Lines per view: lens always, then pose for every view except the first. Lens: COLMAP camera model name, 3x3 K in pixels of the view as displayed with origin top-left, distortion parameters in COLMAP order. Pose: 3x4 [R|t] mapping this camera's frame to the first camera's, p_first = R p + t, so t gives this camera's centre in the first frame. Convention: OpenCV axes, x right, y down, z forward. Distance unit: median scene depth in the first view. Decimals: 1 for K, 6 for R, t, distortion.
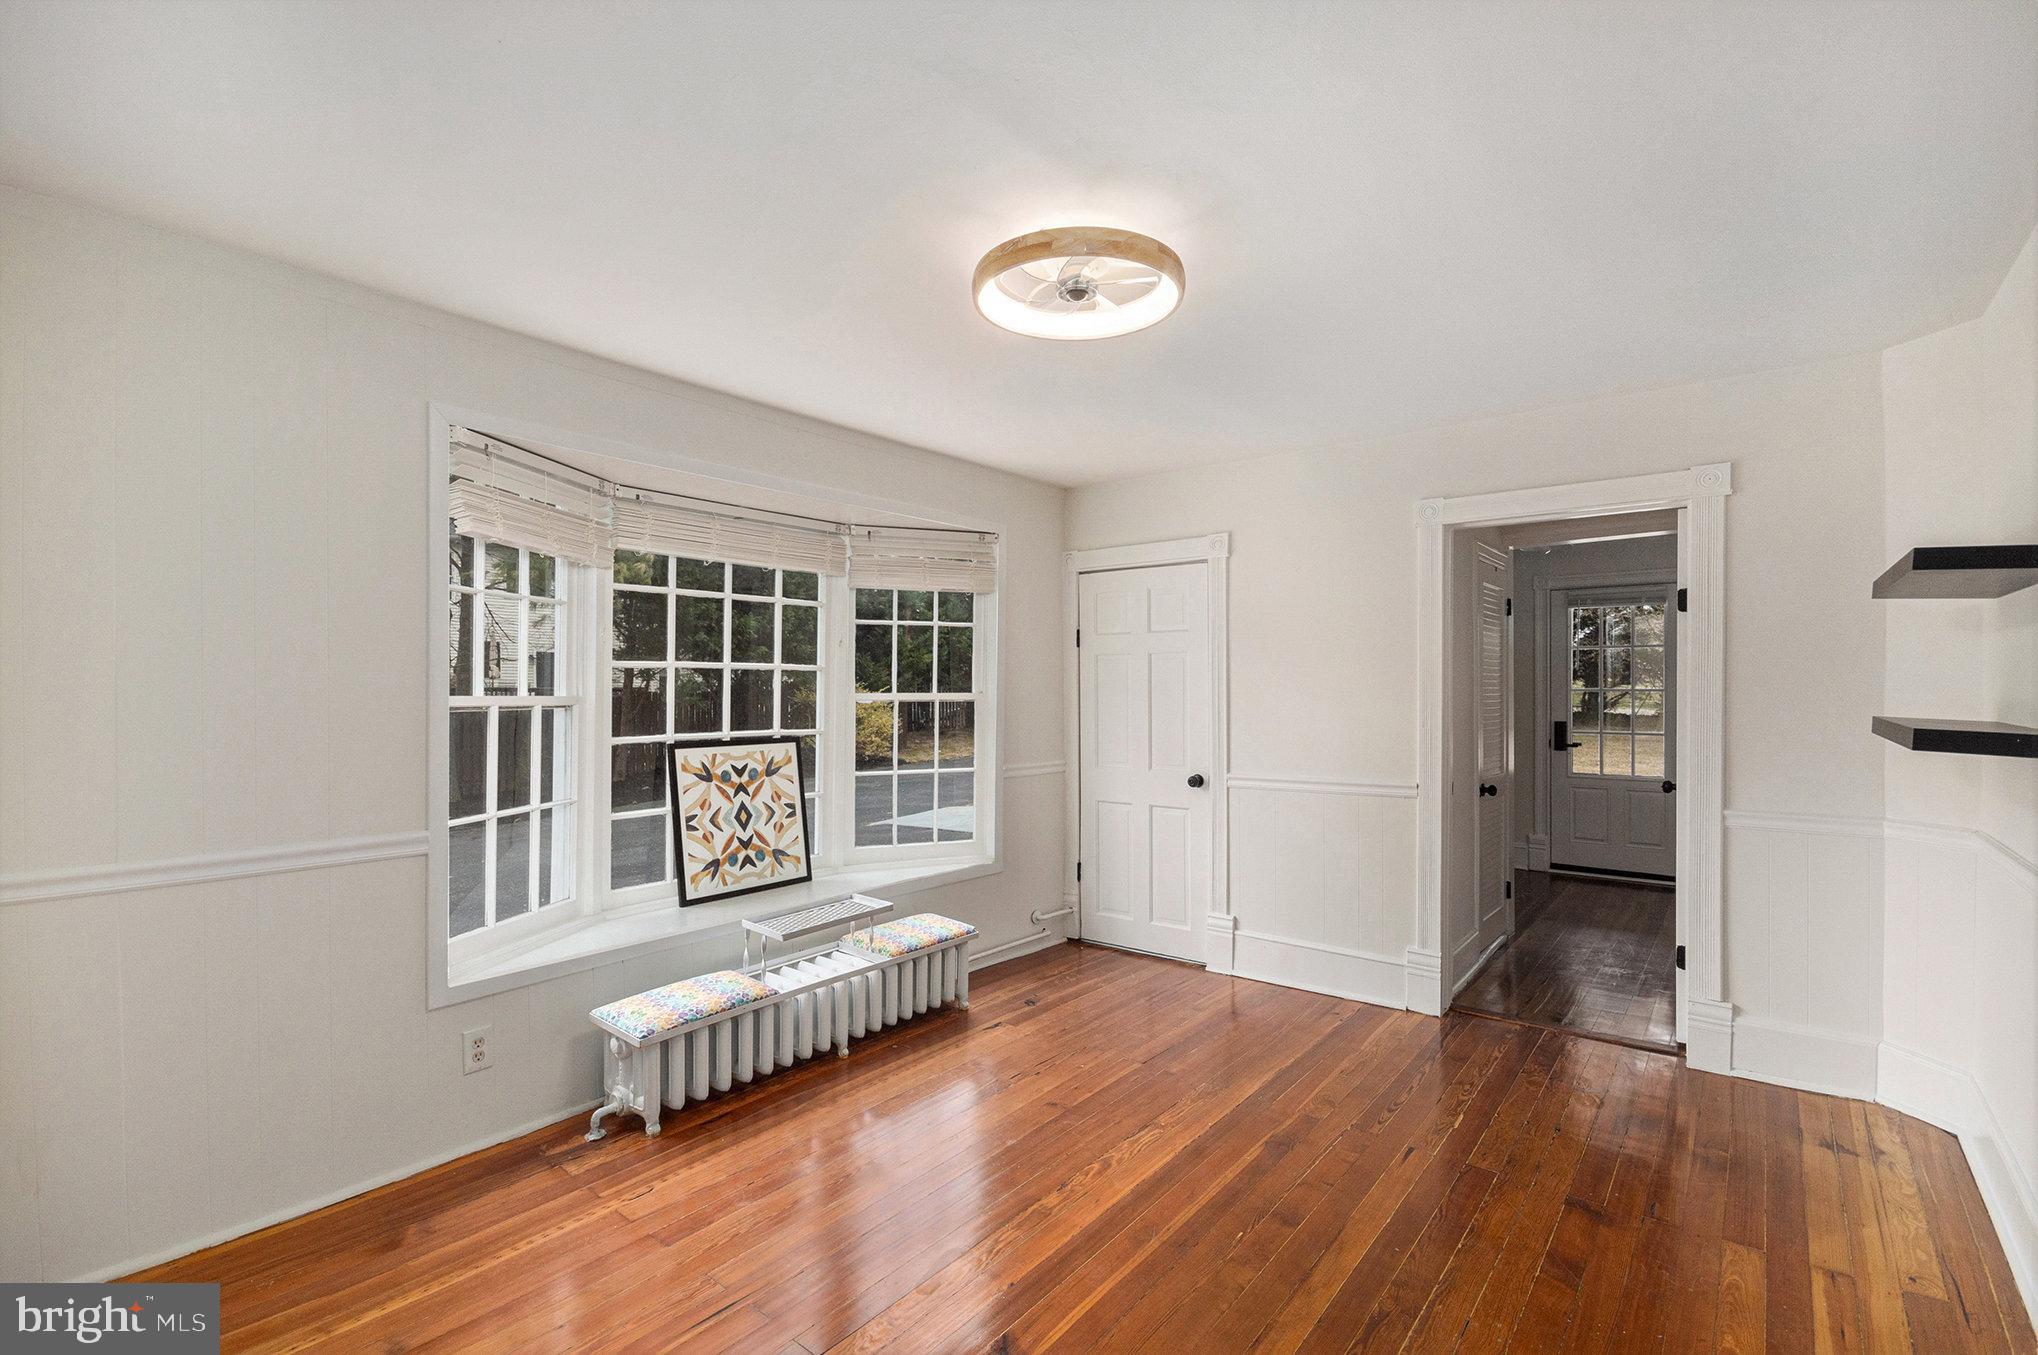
lens RADIAL K [[941.3, 0, 1003.5], [0, 941.3, 687.1], [0, 0, 1]] dist [-0.004762, -0.001438]
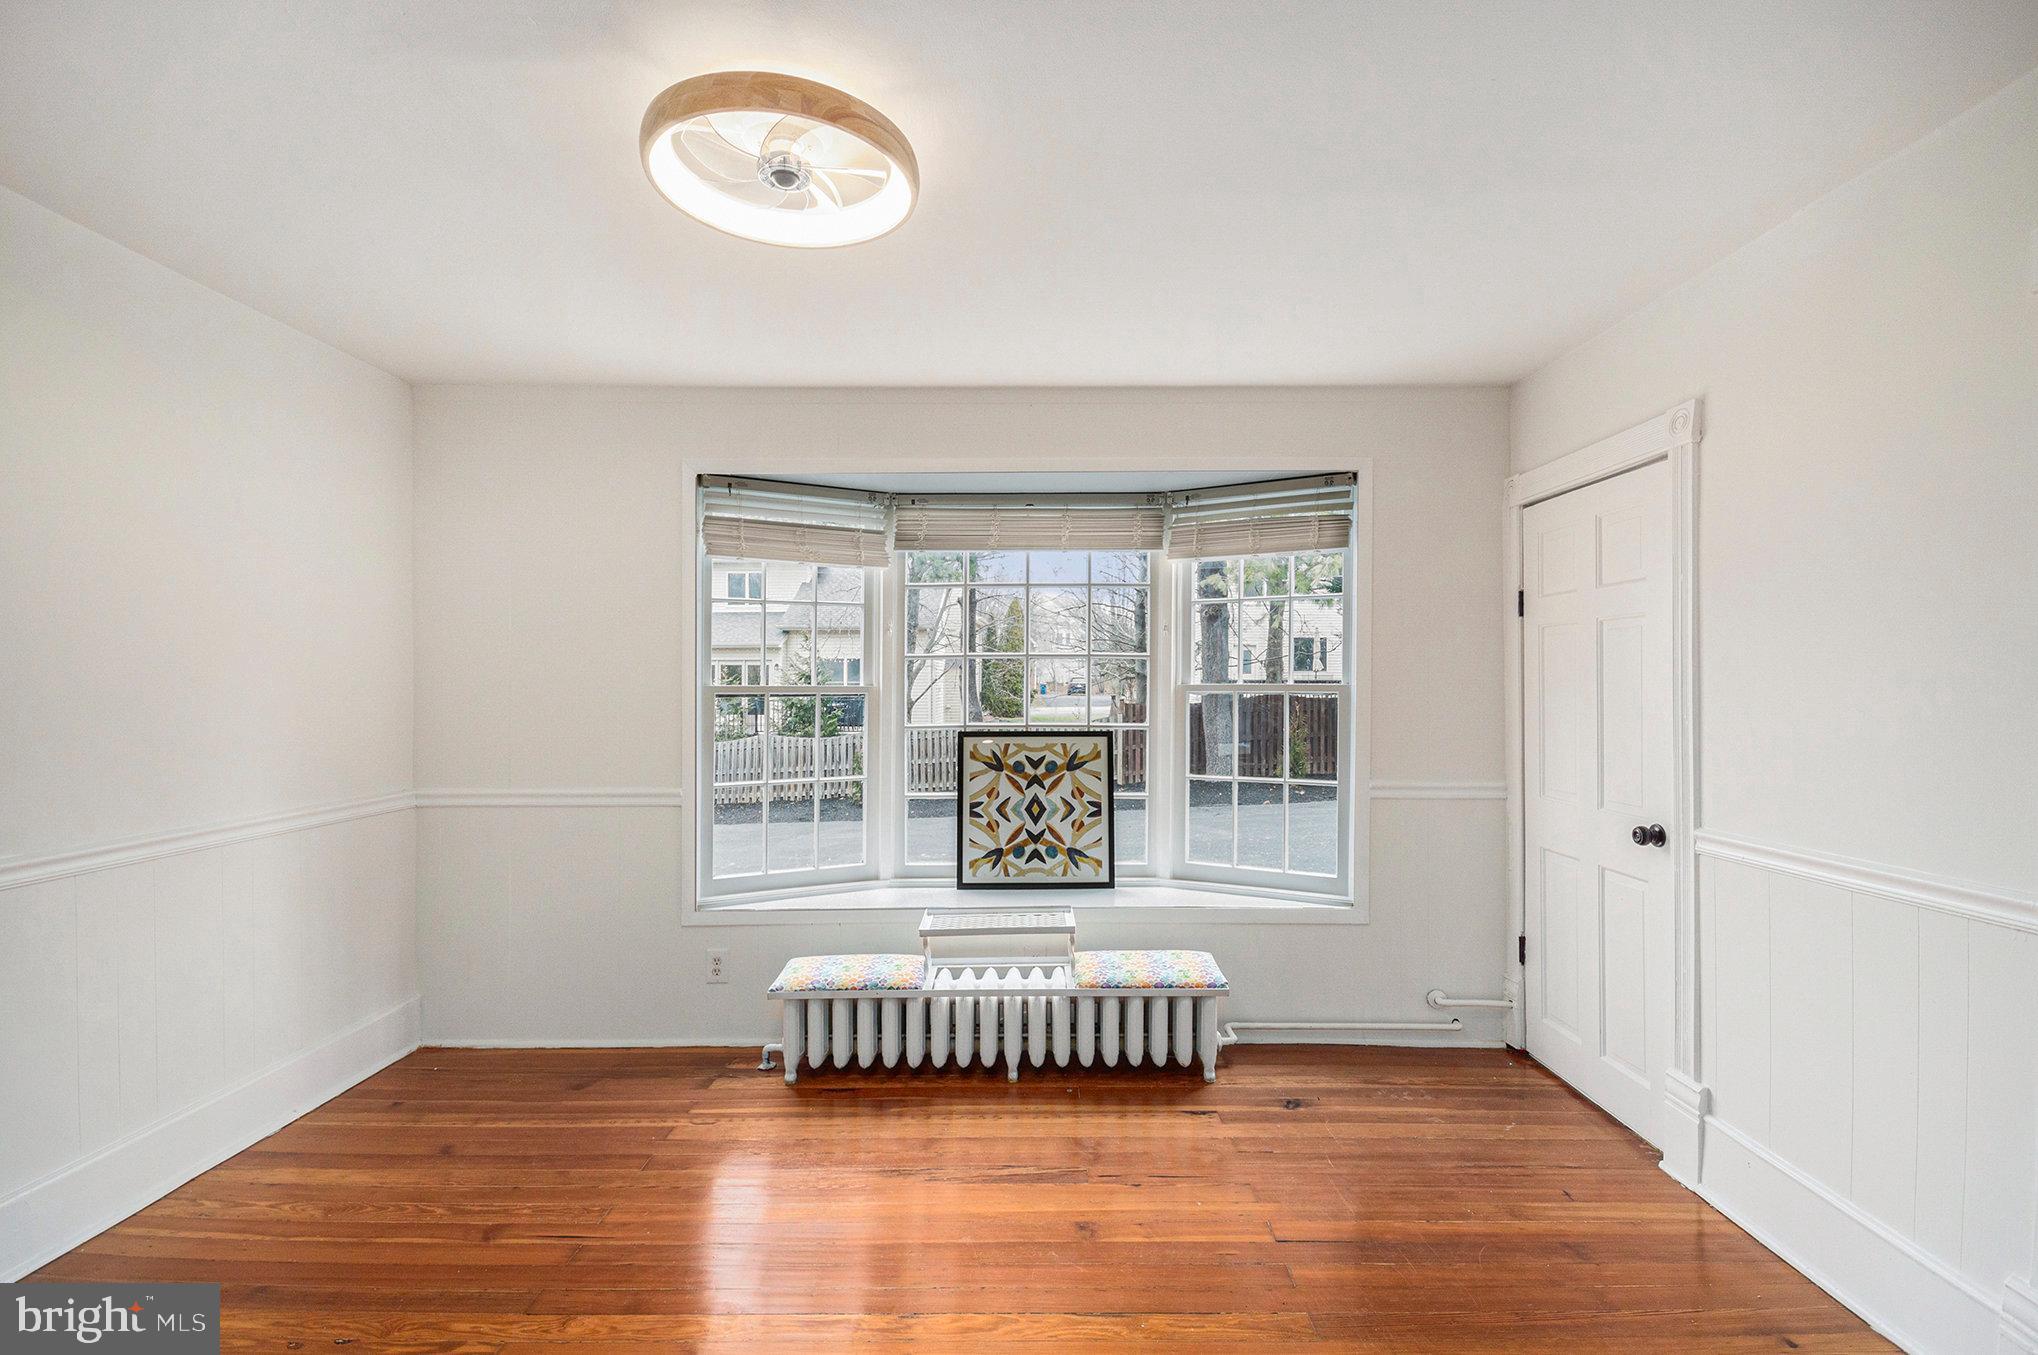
lens RADIAL K [[929.7, 0, 1019.0], [0, 929.7, 677.5], [0, 0, 1]] dist [-0.001997, -0.000589]
pose [[0.622339, -0.003690, -0.782739, 0.469804], [0.003008, 0.999993, -0.002323, 0.002095], [0.782742, -0.000909, 0.622346, 0.381734]]
